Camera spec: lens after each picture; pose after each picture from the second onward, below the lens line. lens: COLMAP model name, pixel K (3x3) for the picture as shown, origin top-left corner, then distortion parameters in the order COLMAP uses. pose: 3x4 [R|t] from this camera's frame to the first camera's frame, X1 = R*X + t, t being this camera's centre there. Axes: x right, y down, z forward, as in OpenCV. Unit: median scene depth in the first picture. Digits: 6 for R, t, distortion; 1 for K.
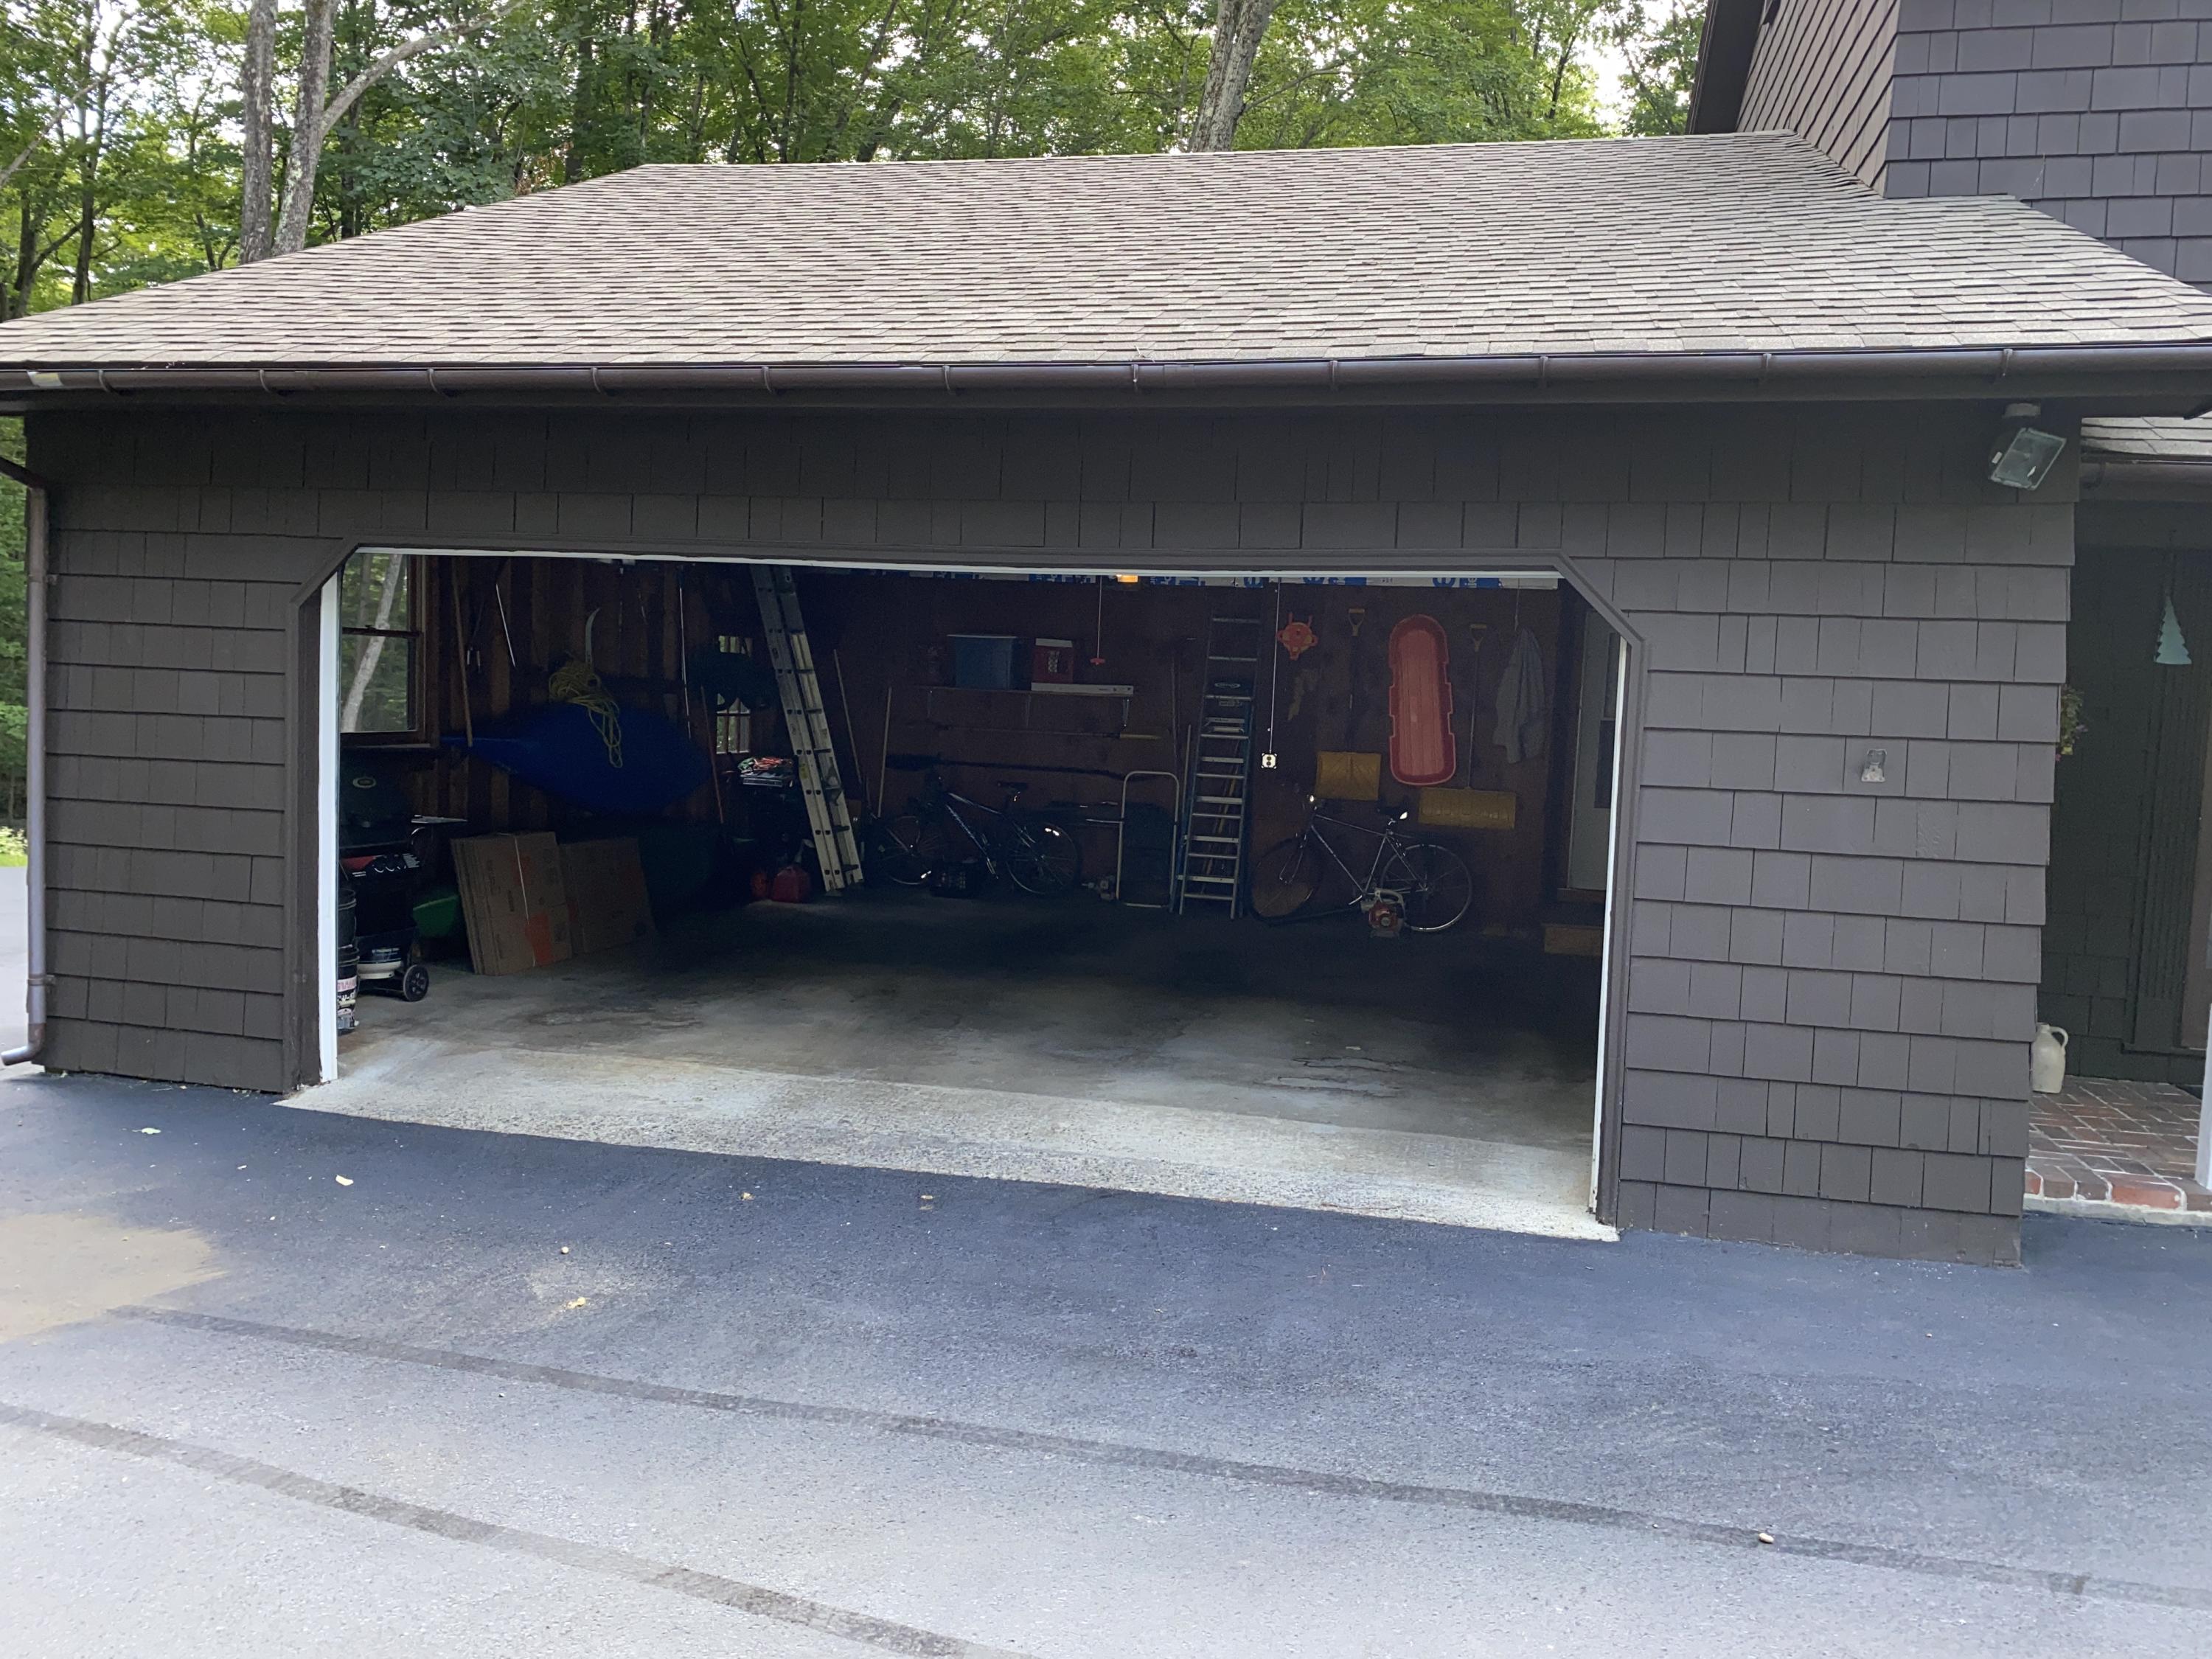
lens RADIAL K [[1675.2, 0, 1101.7], [0, 1675.2, 833.3], [0, 0, 1]] dist [-0.015627, -0.018847]
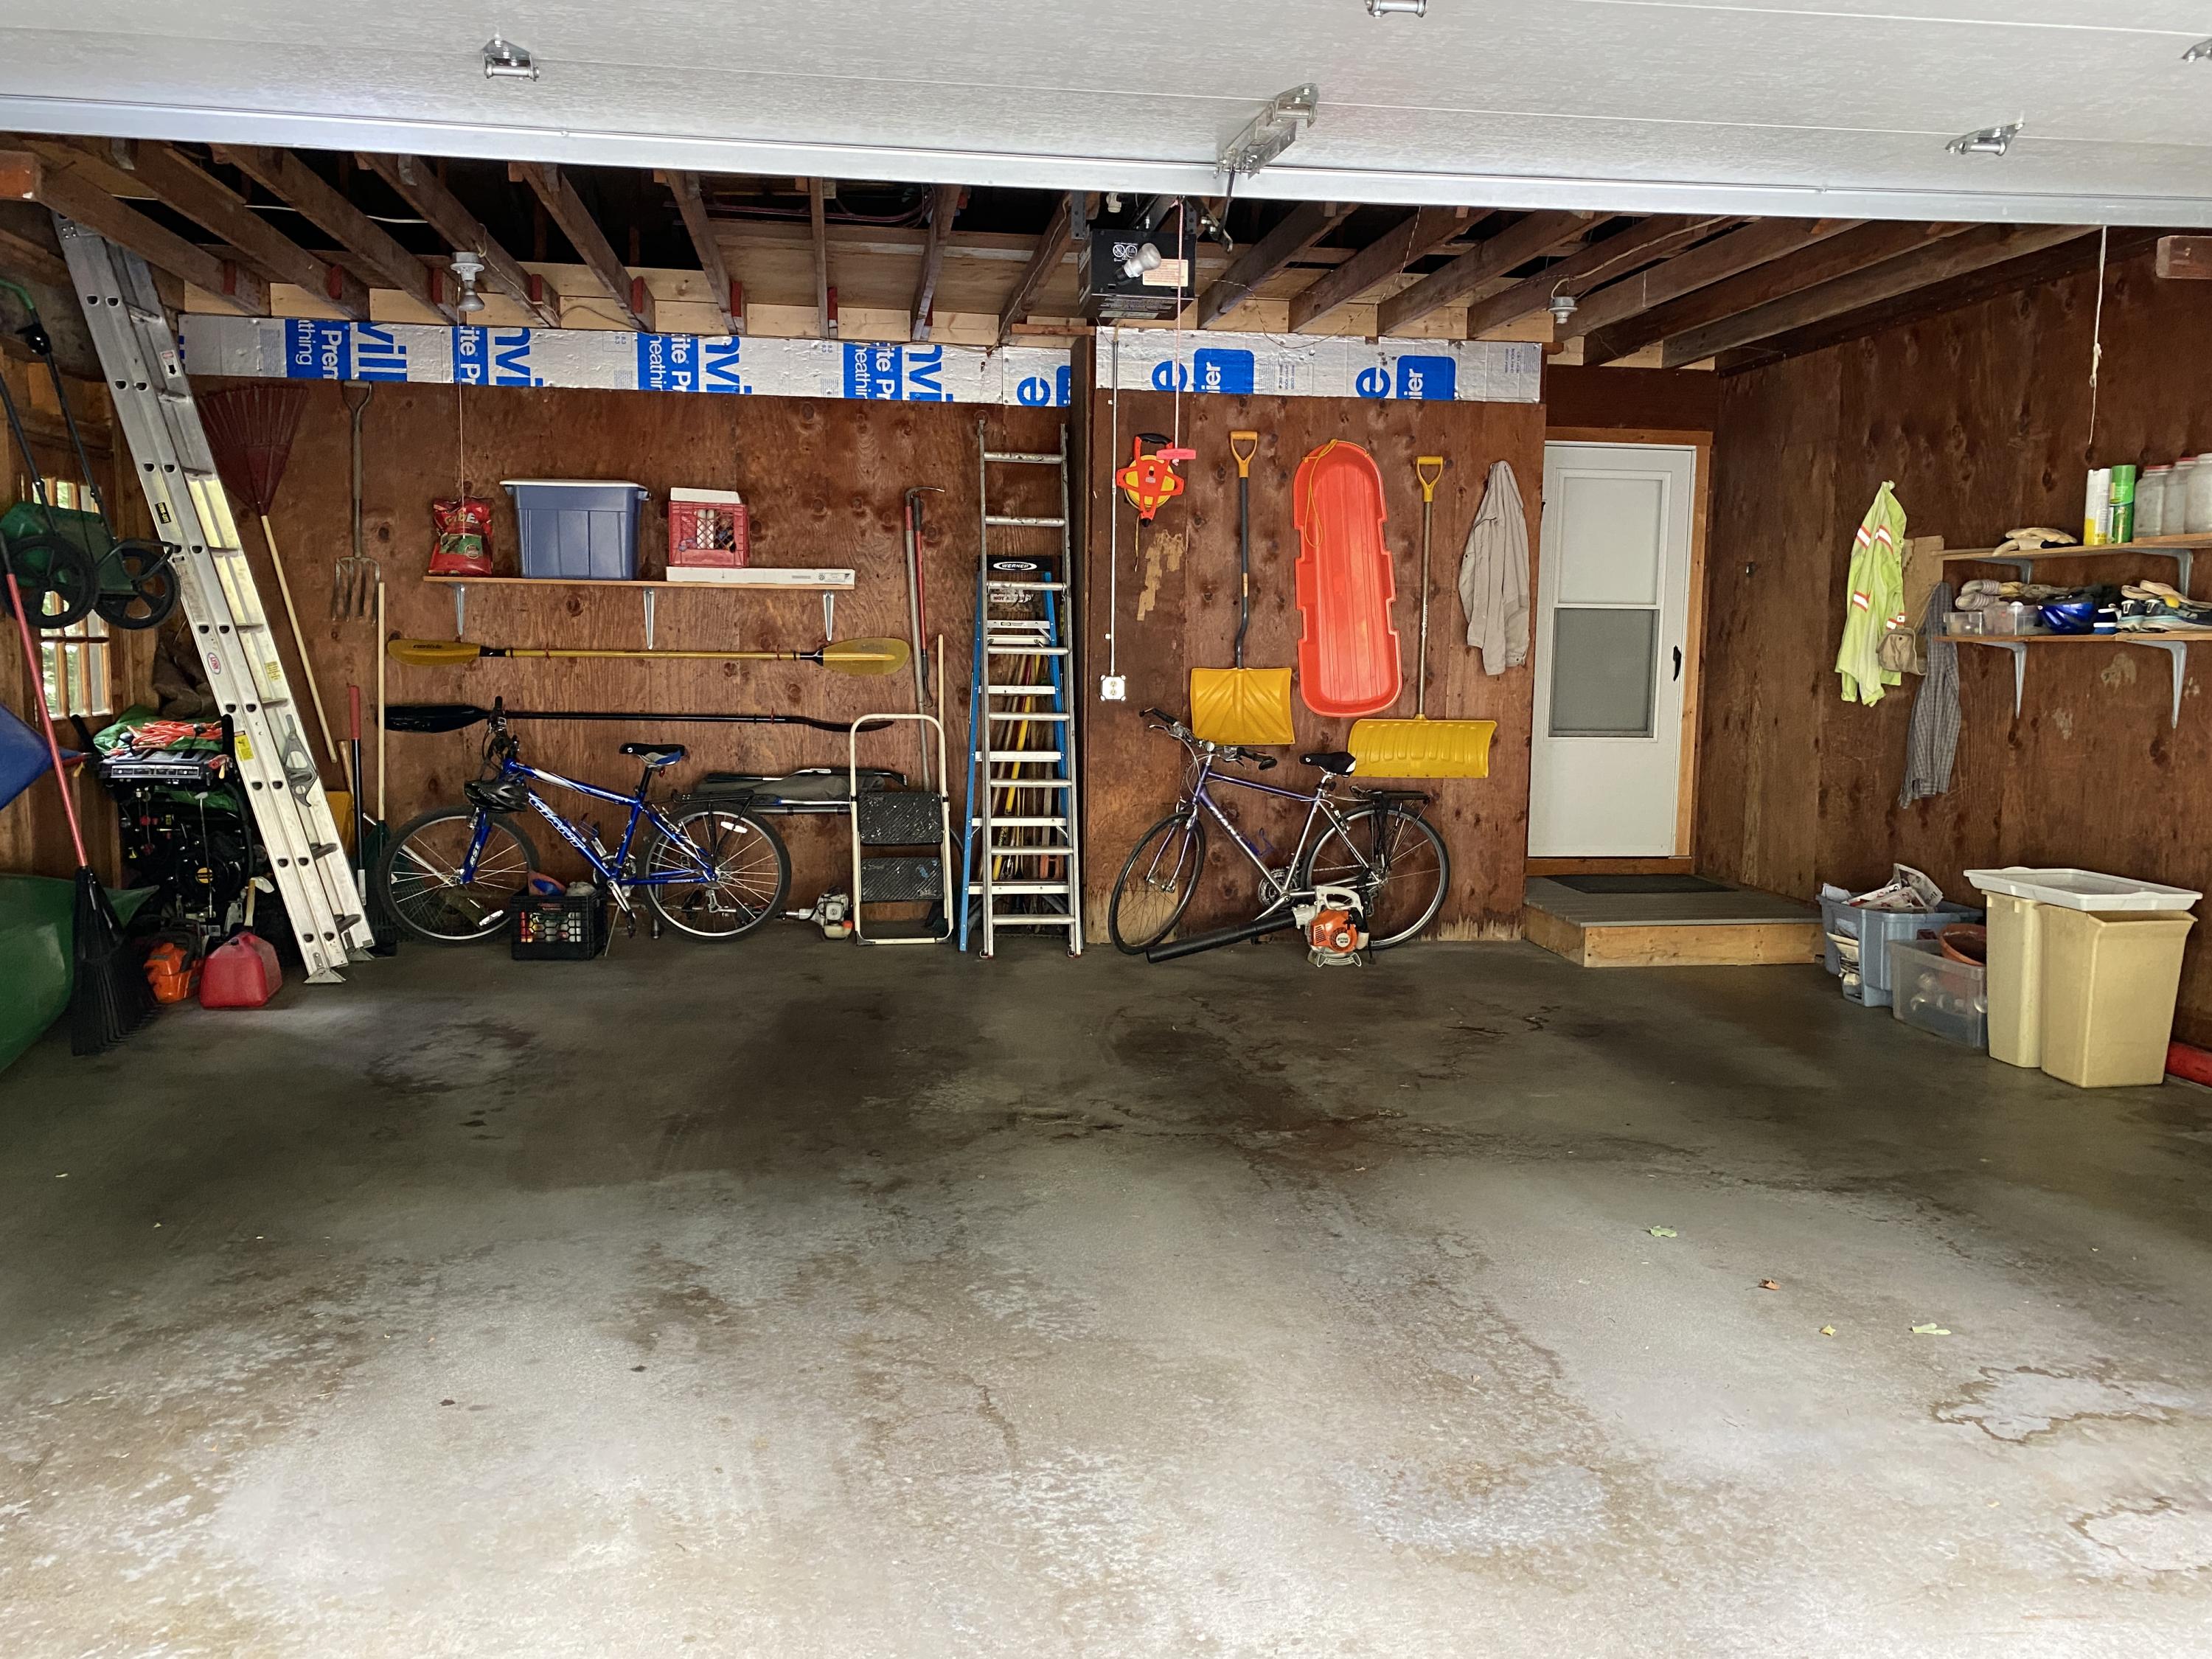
lens RADIAL K [[1675.2, 0, 1118.7], [0, 1675.2, 814.9], [0, 0, 1]] dist [-0.015627, -0.018847]
pose [[0.914525, -0.069852, 0.398453, -0.137207], [0.056527, 0.997381, 0.045109, -0.023600], [-0.400561, -0.018730, 0.916079, 0.426720]]
